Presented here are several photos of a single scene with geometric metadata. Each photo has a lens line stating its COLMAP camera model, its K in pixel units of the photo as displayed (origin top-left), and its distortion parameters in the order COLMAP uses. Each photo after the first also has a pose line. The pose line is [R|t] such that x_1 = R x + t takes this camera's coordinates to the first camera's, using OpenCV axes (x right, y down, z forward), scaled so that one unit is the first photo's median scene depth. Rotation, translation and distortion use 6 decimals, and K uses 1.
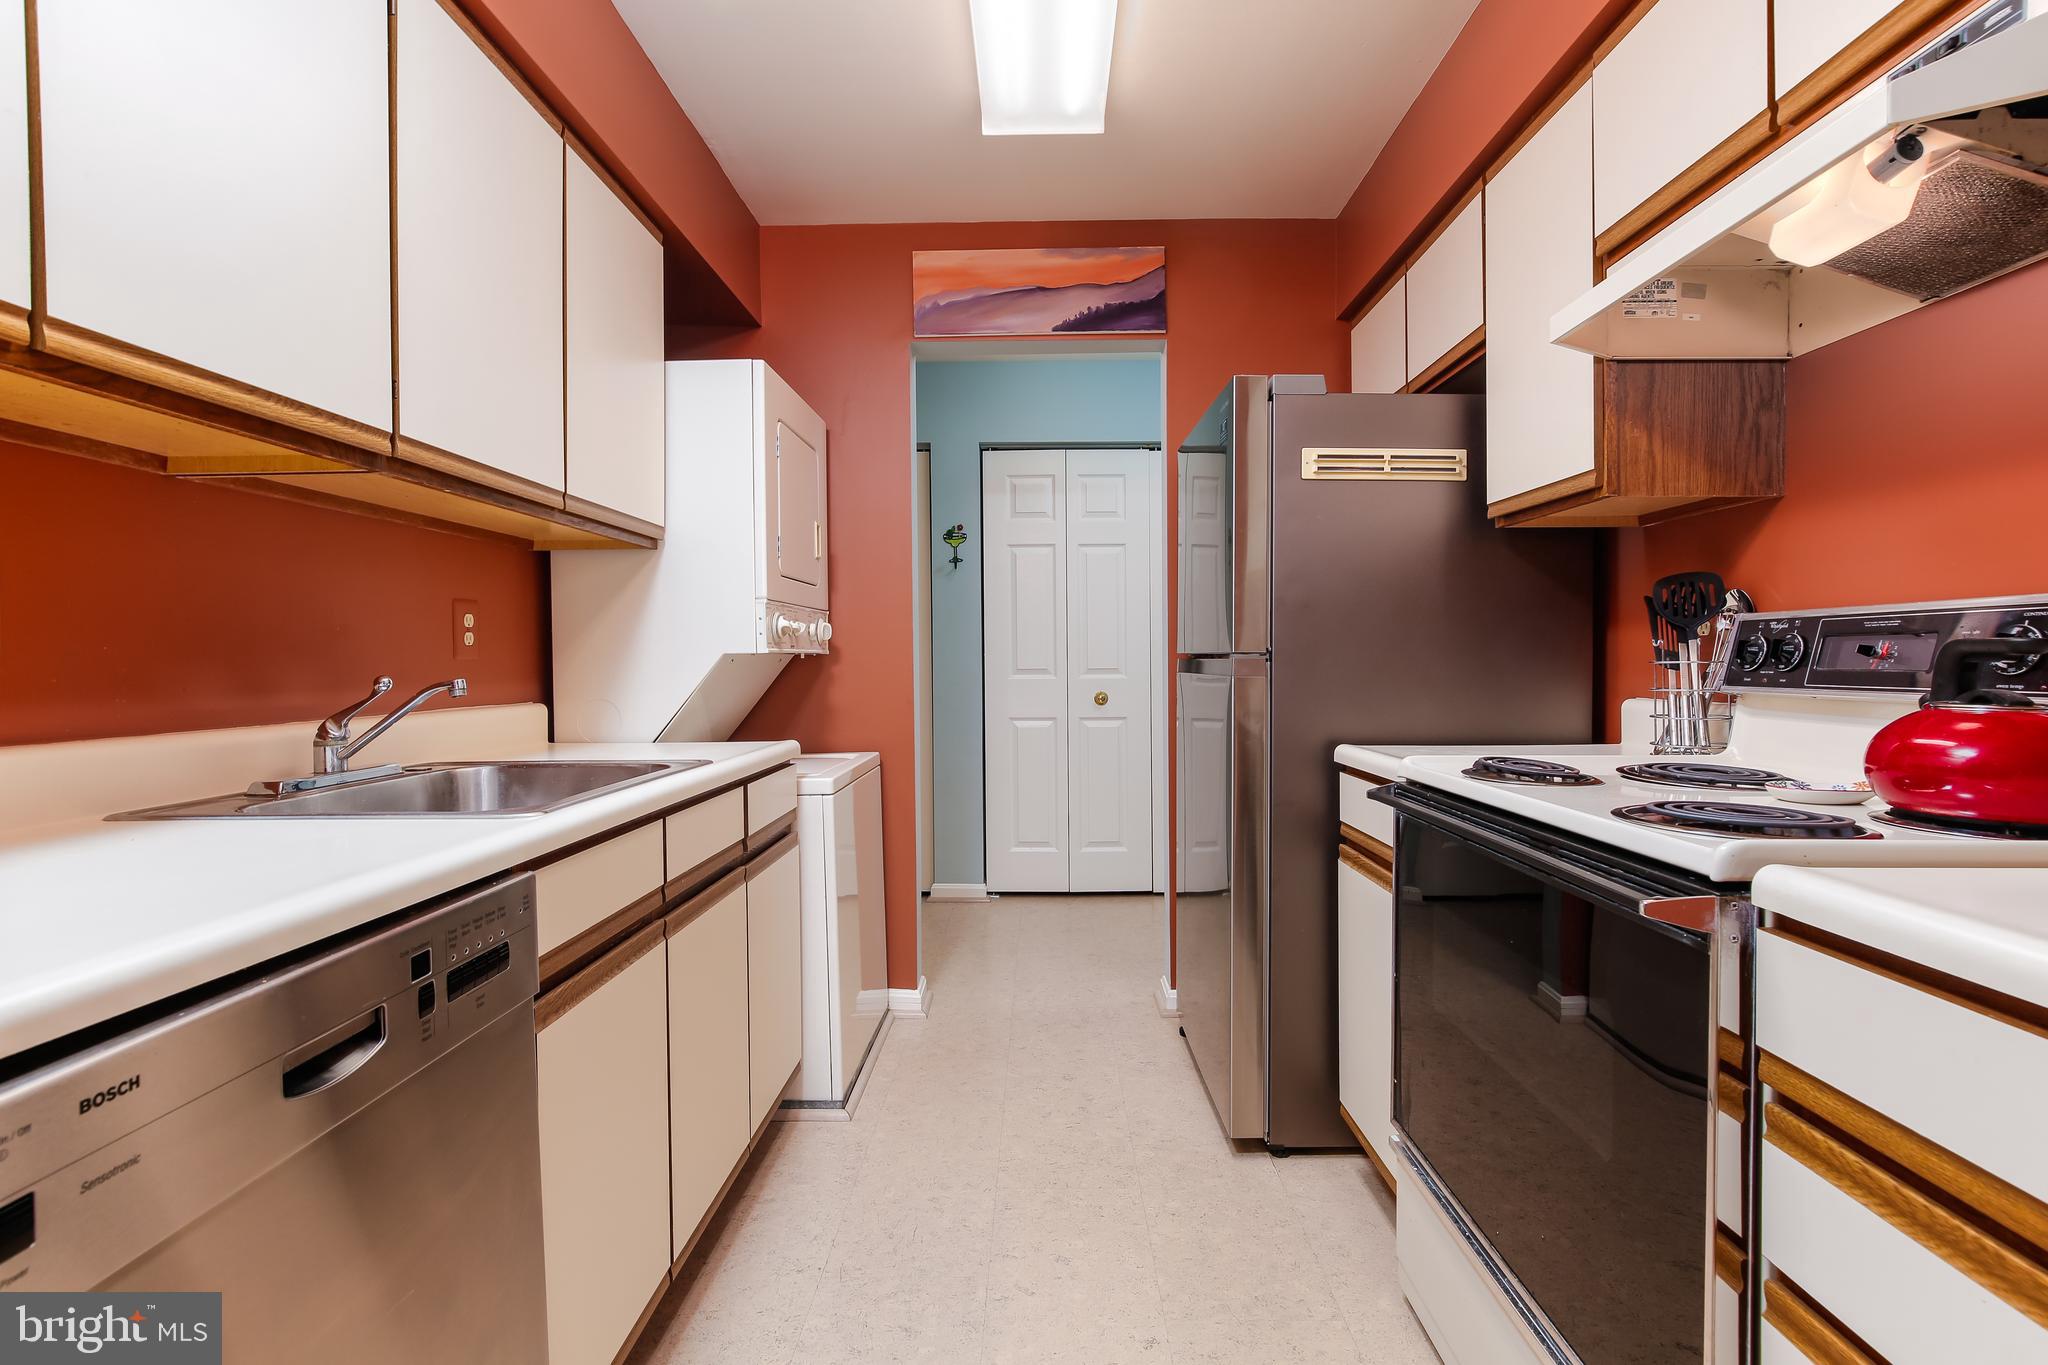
lens RADIAL K [[931.2, 0, 1040.0], [0, 931.2, 664.6], [0, 0, 1]] dist [-0.013904, 0.000770]
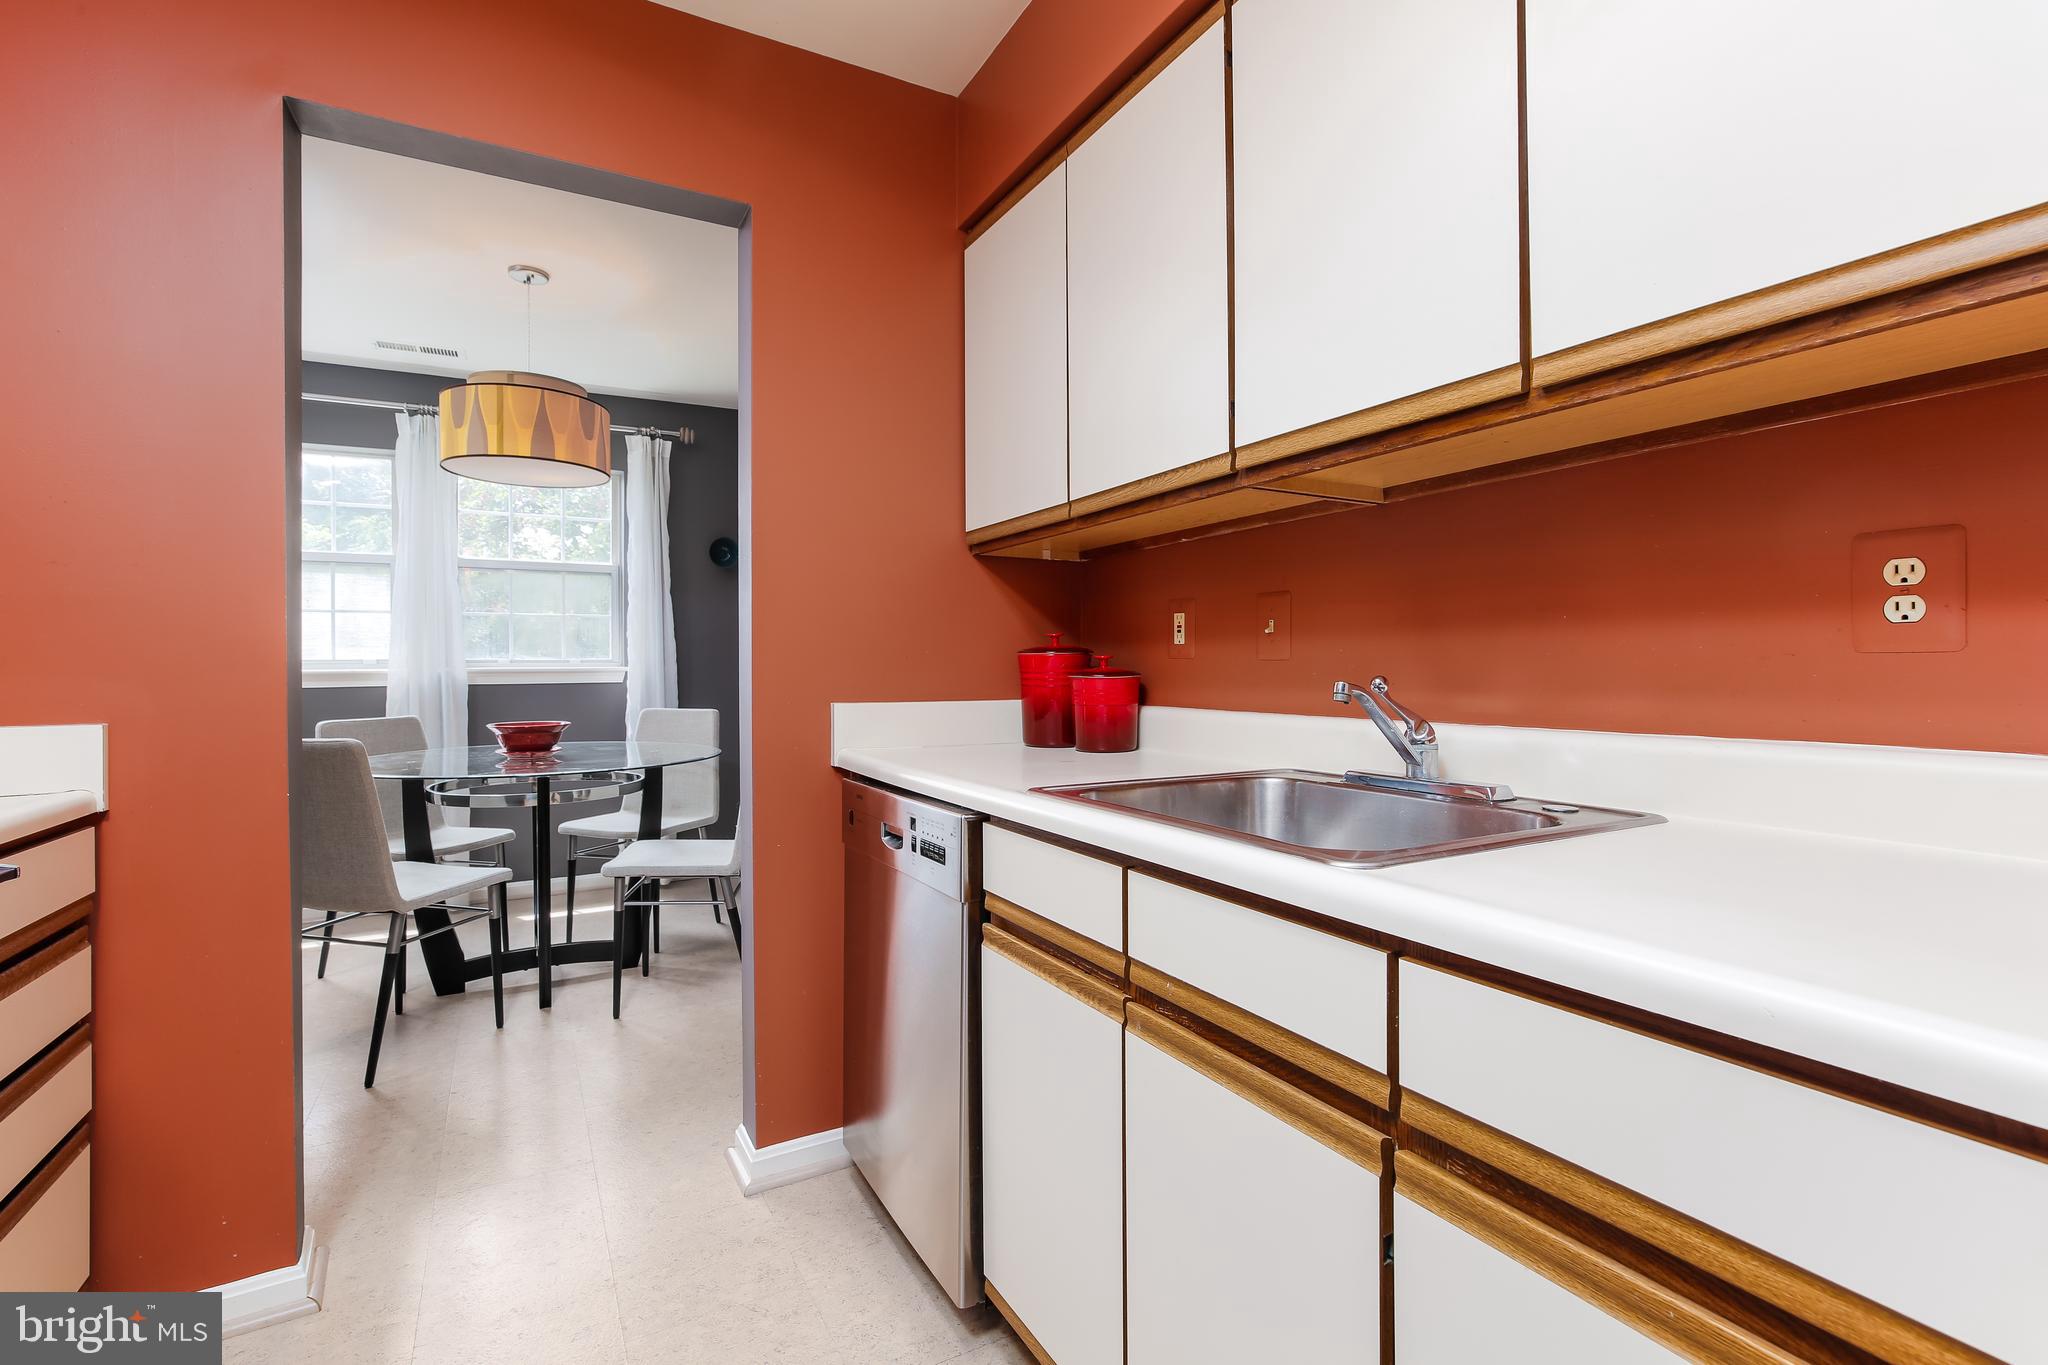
lens RADIAL K [[931.2, 0, 1040.0], [0, 931.2, 664.6], [0, 0, 1]] dist [-0.013904, 0.000770]
pose [[0.865505, 0.003298, 0.500889, -0.003486], [0.003316, 0.999919, -0.012314, 0.000937], [-0.500889, 0.012318, 0.865424, 0.347435]]
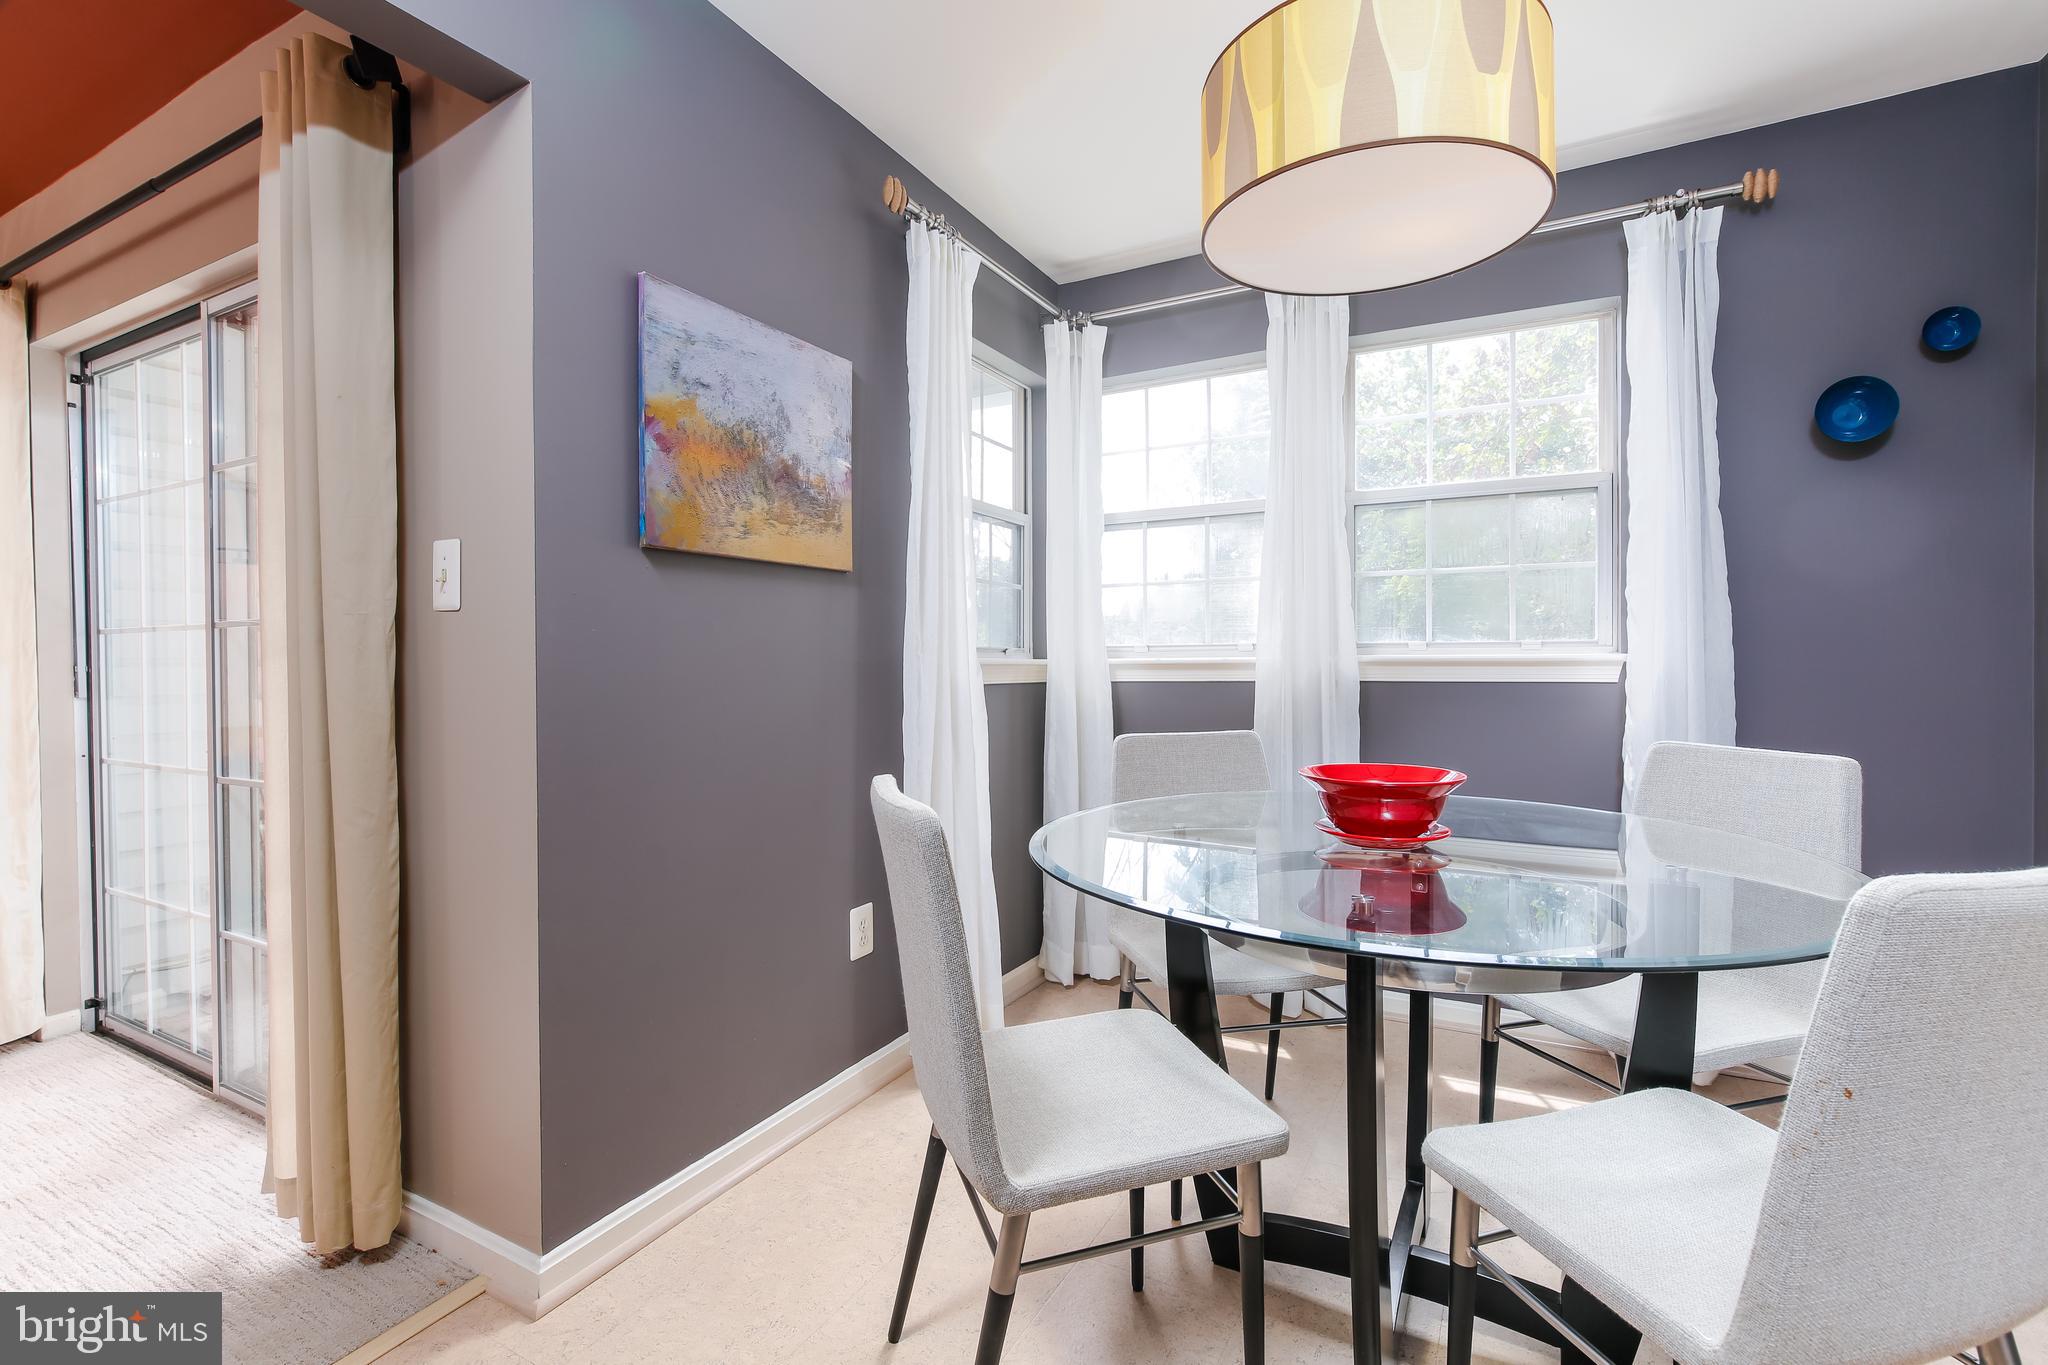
lens RADIAL K [[931.2, 0, 1040.0], [0, 931.2, 664.6], [0, 0, 1]] dist [-0.013904, 0.000770]
pose [[0.885823, 0.011280, -0.463887, 0.052012], [-0.008486, 0.999931, 0.008109, -0.005077], [0.463946, -0.003246, 0.885857, 0.740236]]
